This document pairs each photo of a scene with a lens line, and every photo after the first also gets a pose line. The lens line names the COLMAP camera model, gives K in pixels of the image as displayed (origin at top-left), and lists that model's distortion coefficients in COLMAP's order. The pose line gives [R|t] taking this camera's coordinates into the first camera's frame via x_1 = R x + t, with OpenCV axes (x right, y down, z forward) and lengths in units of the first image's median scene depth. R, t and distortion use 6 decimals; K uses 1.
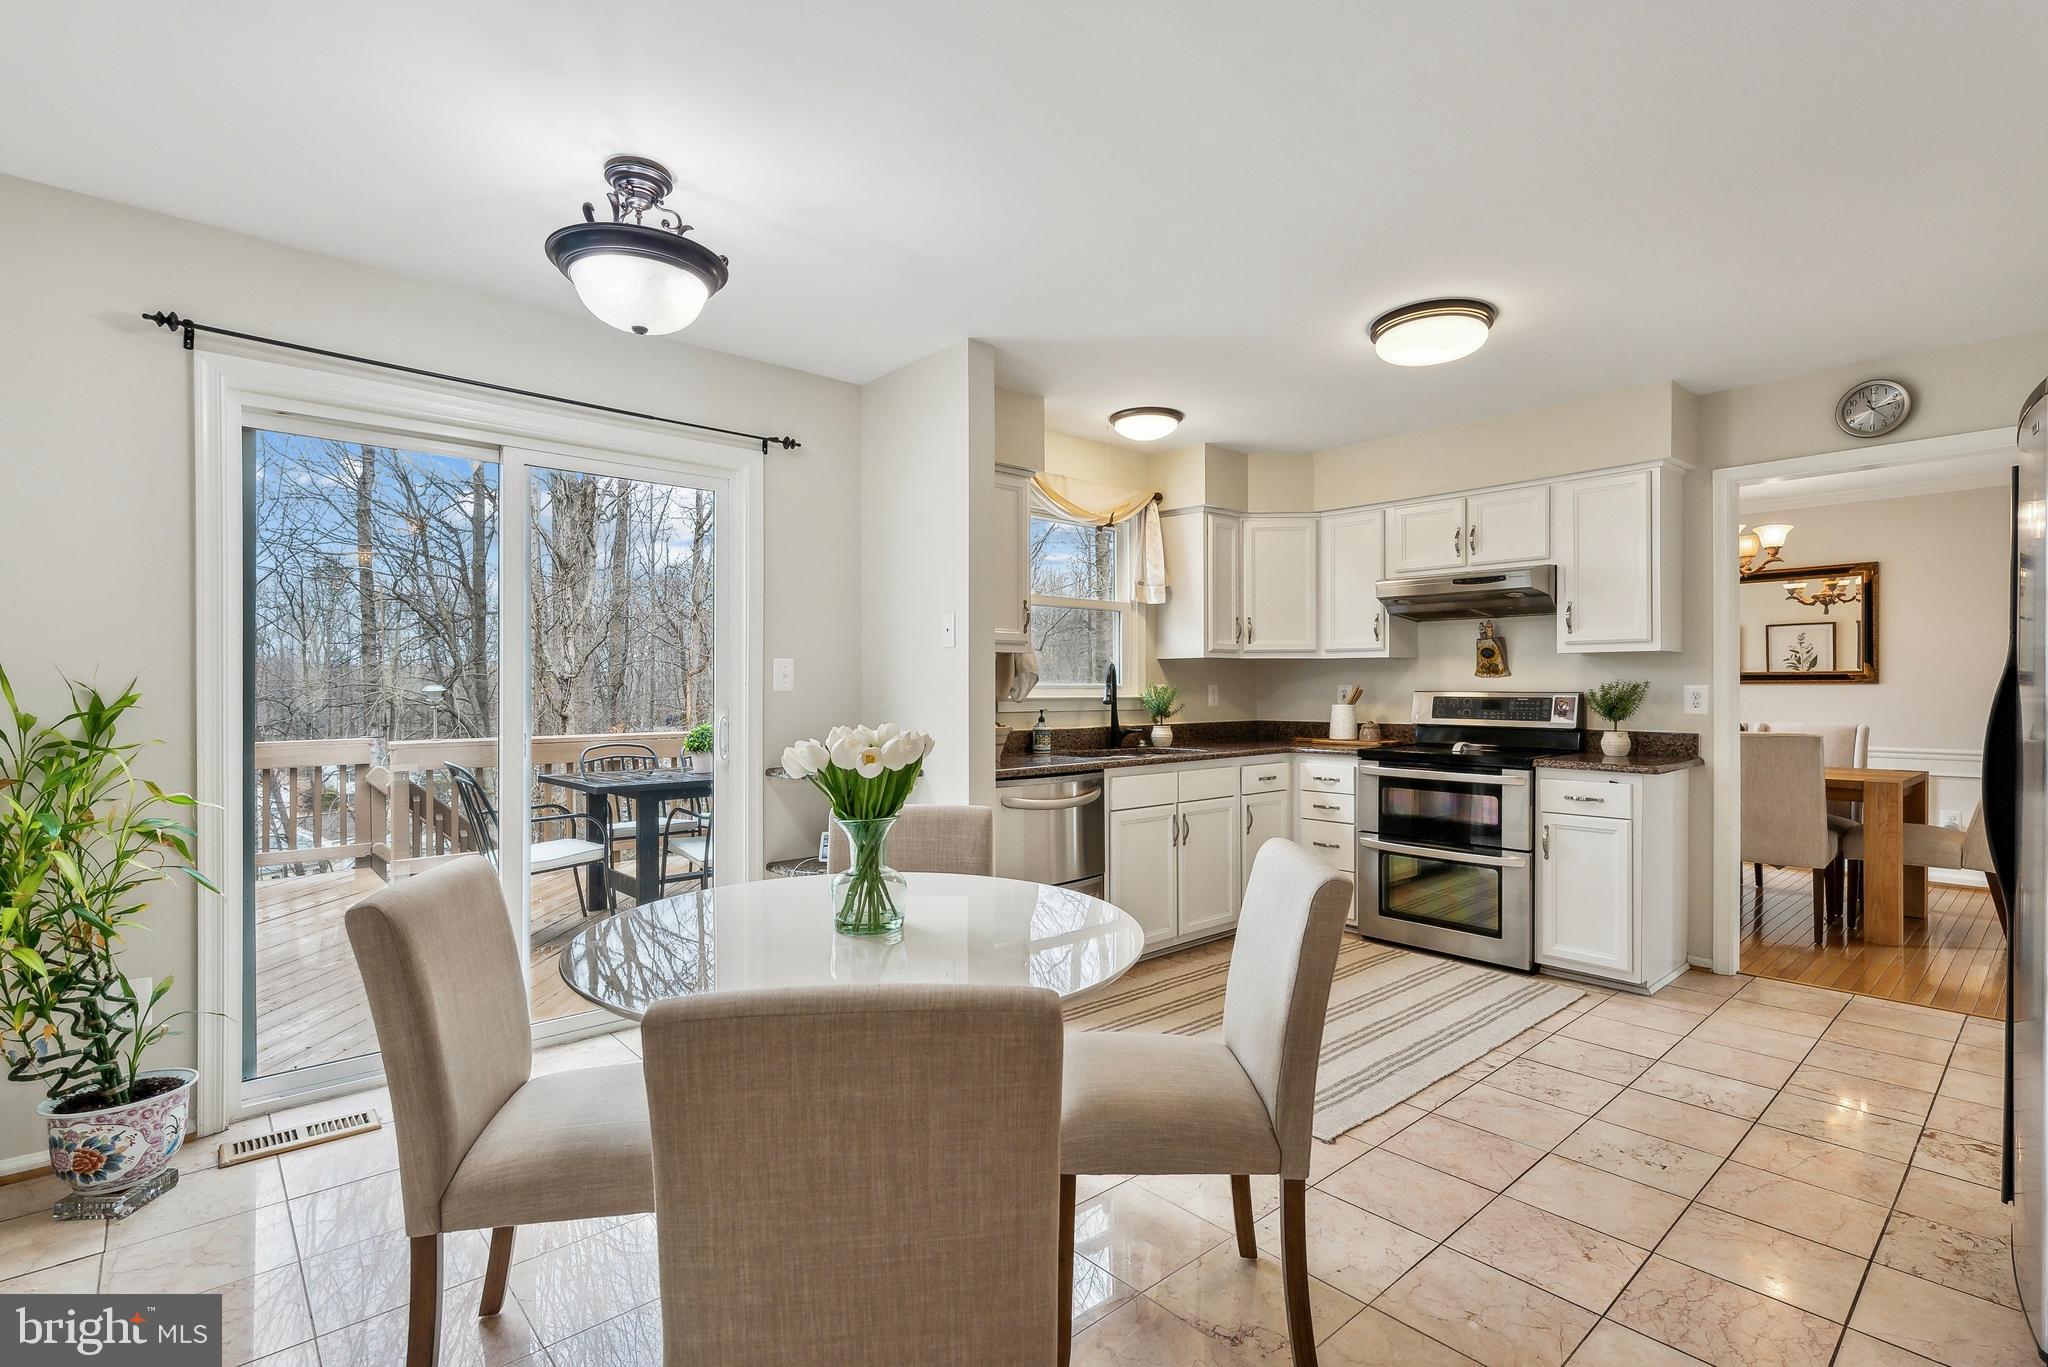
lens RADIAL K [[963.4, 0, 1021.6], [0, 963.4, 685.2], [0, 0, 1]] dist [-0.020851, -0.000033]
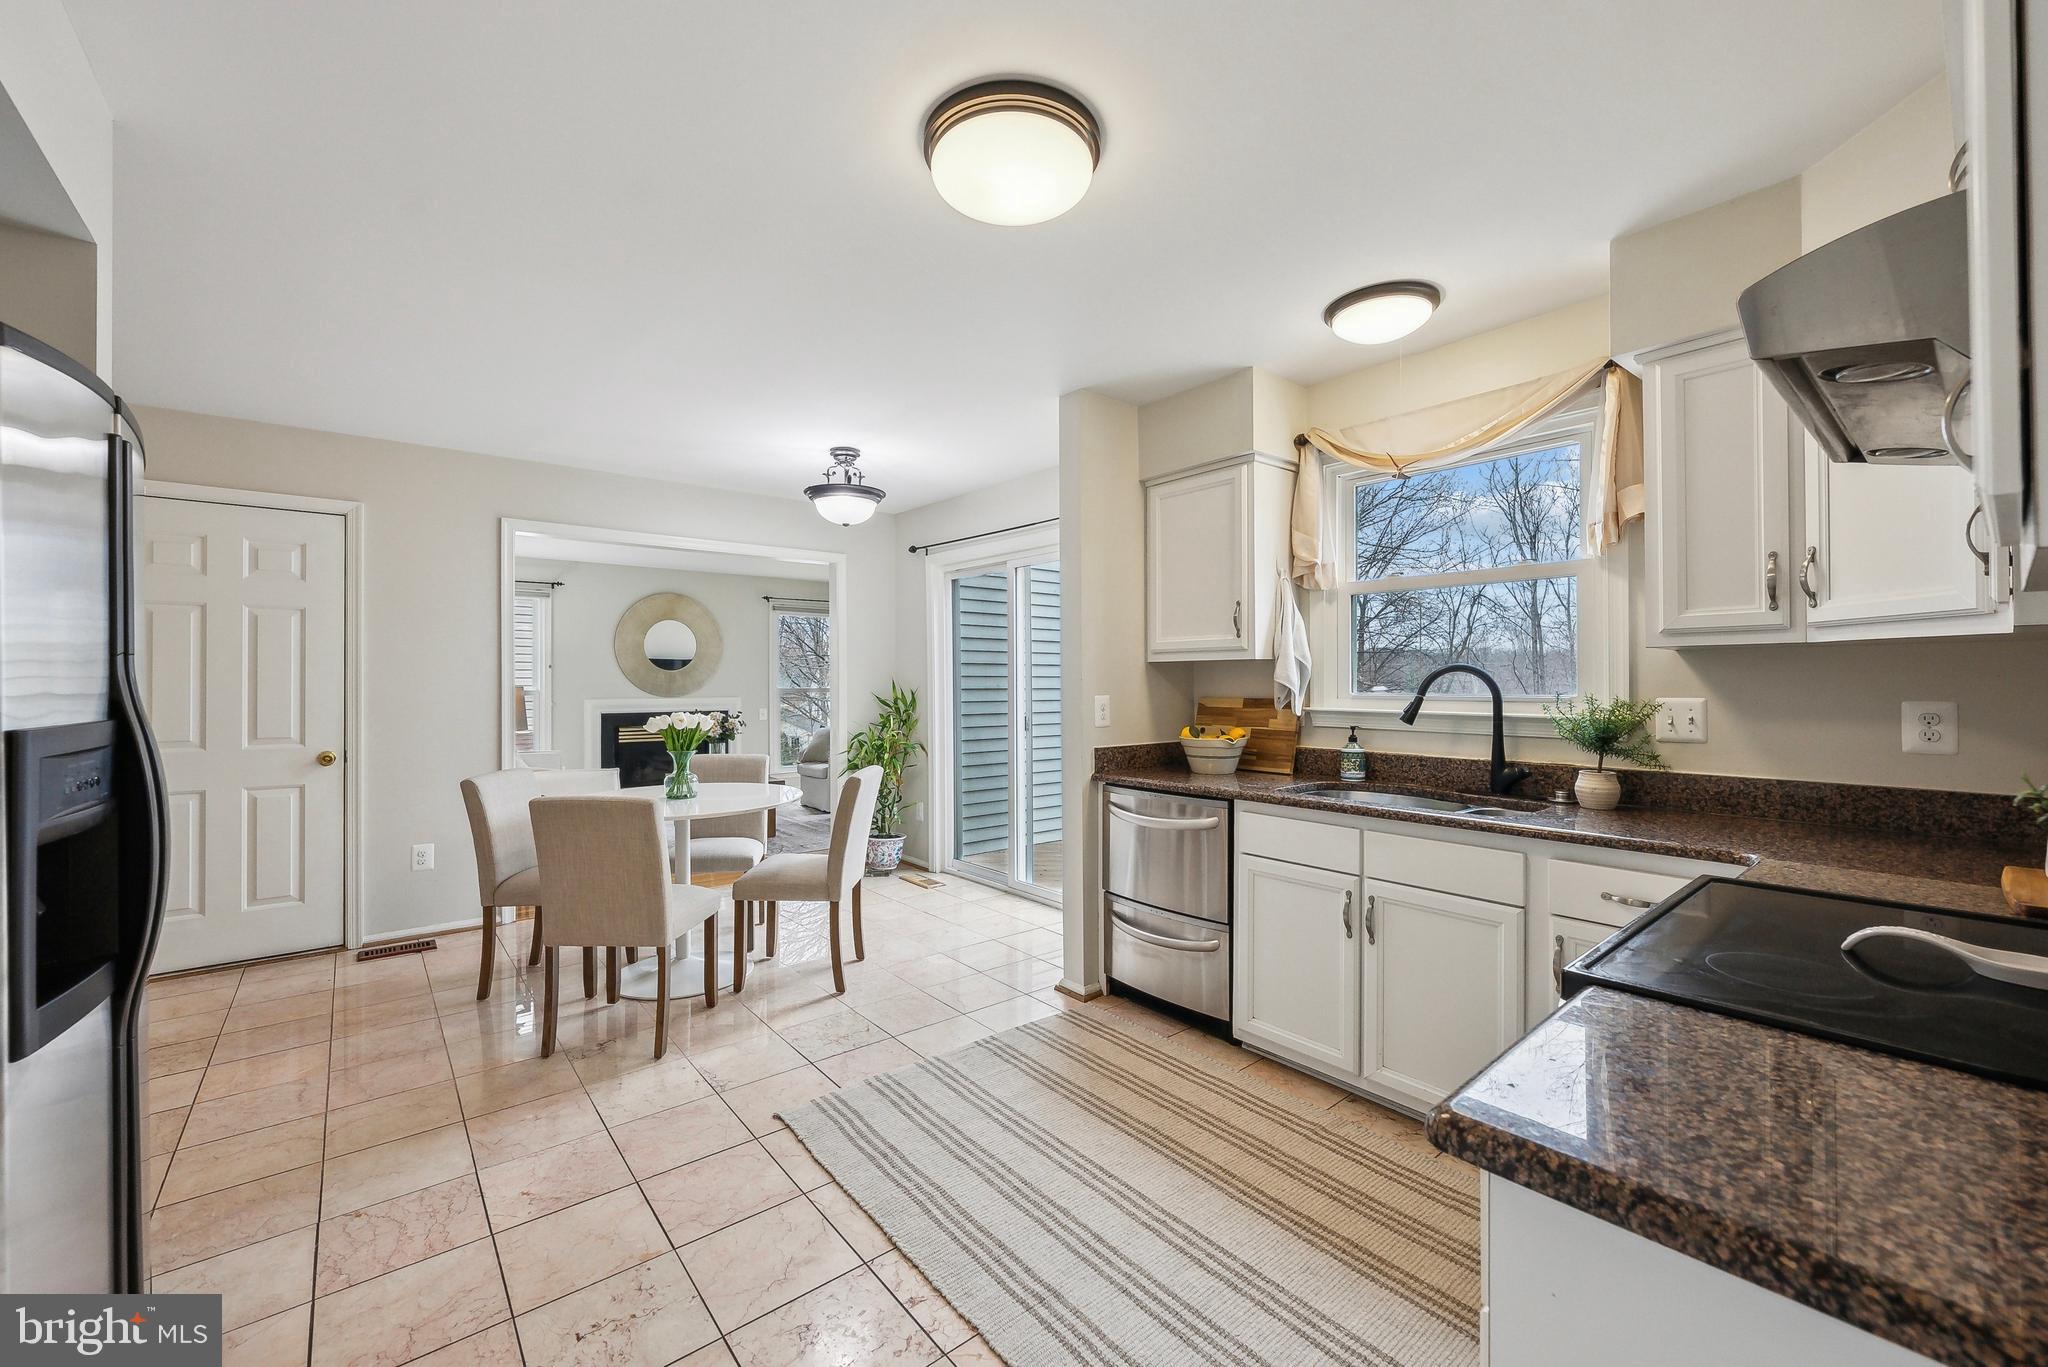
lens RADIAL K [[850.2, 0, 1029.5], [0, 850.2, 675.7], [0, 0, 1]] dist [-0.003648, -0.000018]
pose [[-0.060220, 0.003311, -0.998180, 0.741097], [0.015555, 0.999876, 0.002378, -0.022318], [0.998064, -0.015383, -0.060264, 0.778026]]
